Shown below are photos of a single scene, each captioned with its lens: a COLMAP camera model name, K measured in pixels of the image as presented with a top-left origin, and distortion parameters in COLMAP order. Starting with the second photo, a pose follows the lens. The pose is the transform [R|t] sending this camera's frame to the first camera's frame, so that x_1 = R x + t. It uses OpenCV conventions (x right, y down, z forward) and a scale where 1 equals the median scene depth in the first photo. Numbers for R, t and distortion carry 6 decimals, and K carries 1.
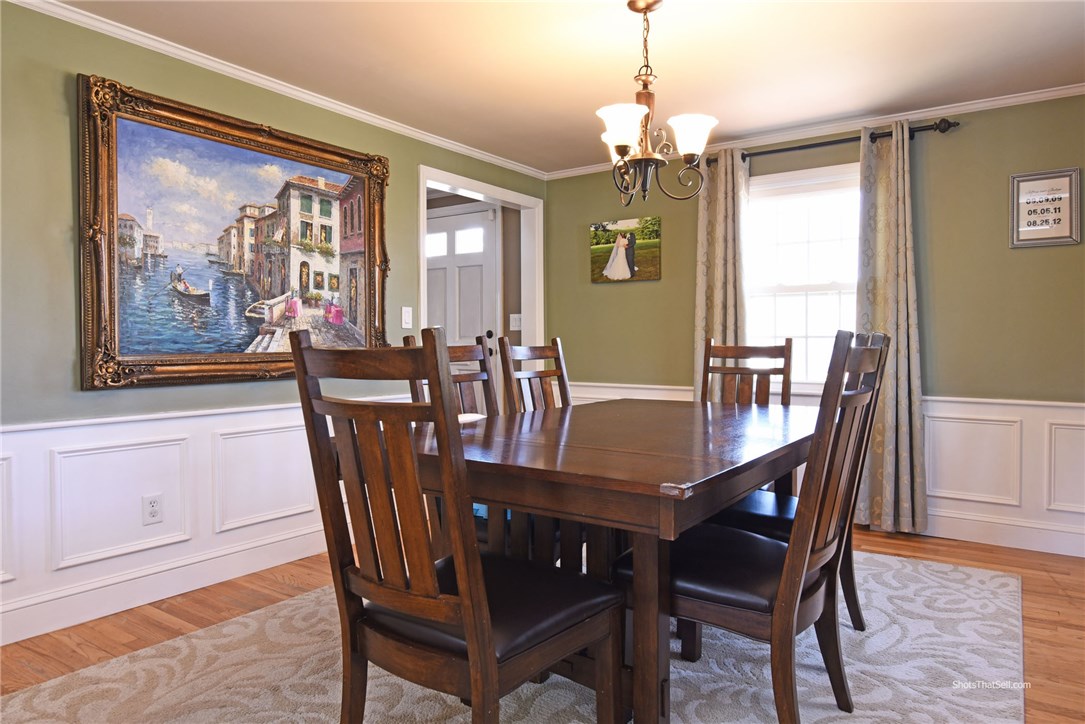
lens RADIAL K [[686.7, 0, 547.7], [0, 686.7, 368.7], [0, 0, 1]] dist [-0.004489, 0.000353]
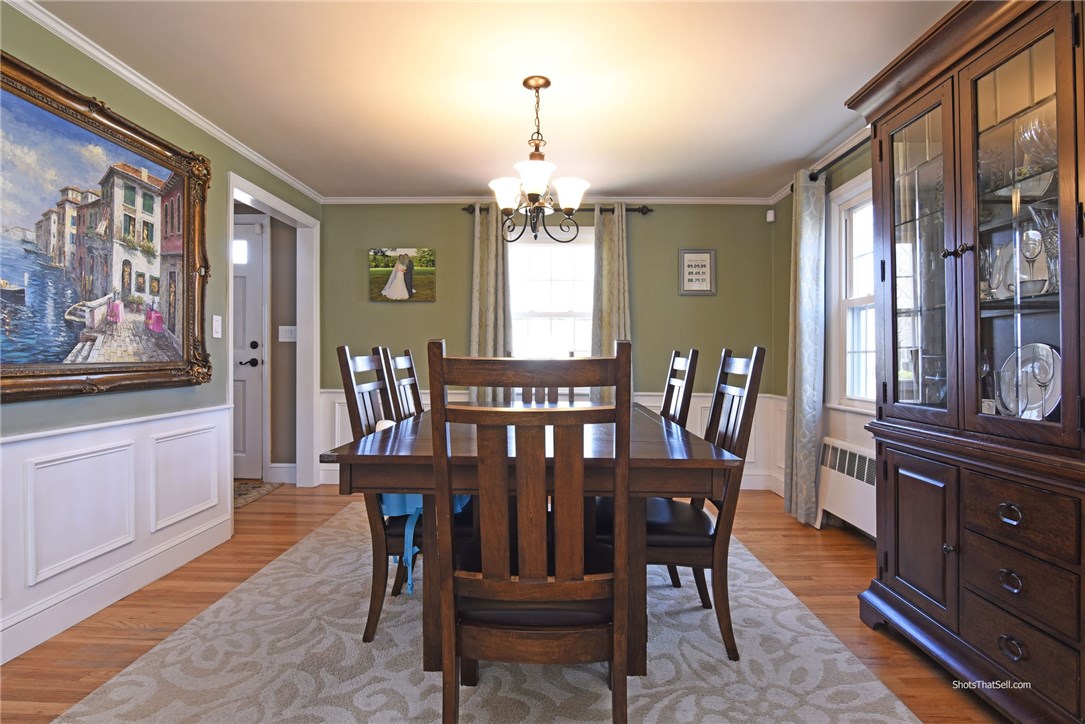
lens RADIAL K [[568.1, 0, 540.4], [0, 568.1, 365.6], [0, 0, 1]] dist [-0.016935, -0.000311]
pose [[0.837518, -0.003705, 0.546396, -0.305925], [0.013914, 0.999797, -0.014549, -0.002234], [-0.546232, 0.019788, 0.837400, 0.105381]]
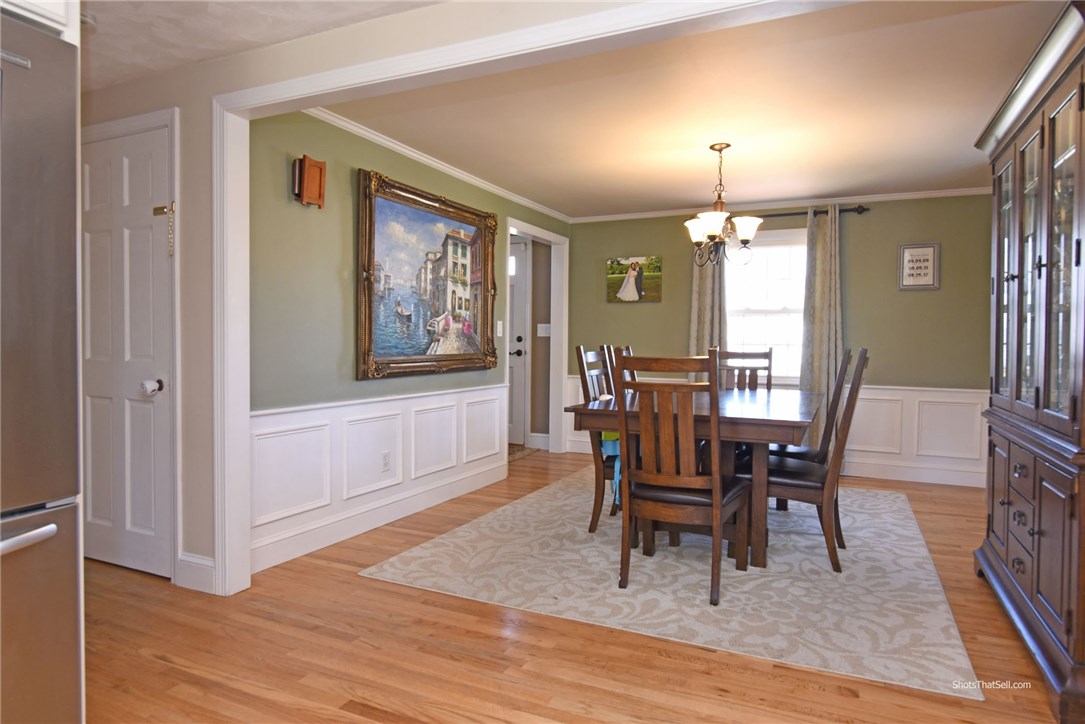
lens RADIAL K [[654.6, 0, 546.8], [0, 654.6, 381.3], [0, 0, 1]] dist [-0.004639, -0.000628]
pose [[0.985523, -0.001709, 0.169531, -0.396251], [-0.002559, 0.999685, 0.024953, -0.002341], [-0.169521, -0.025026, 0.985209, -0.367622]]
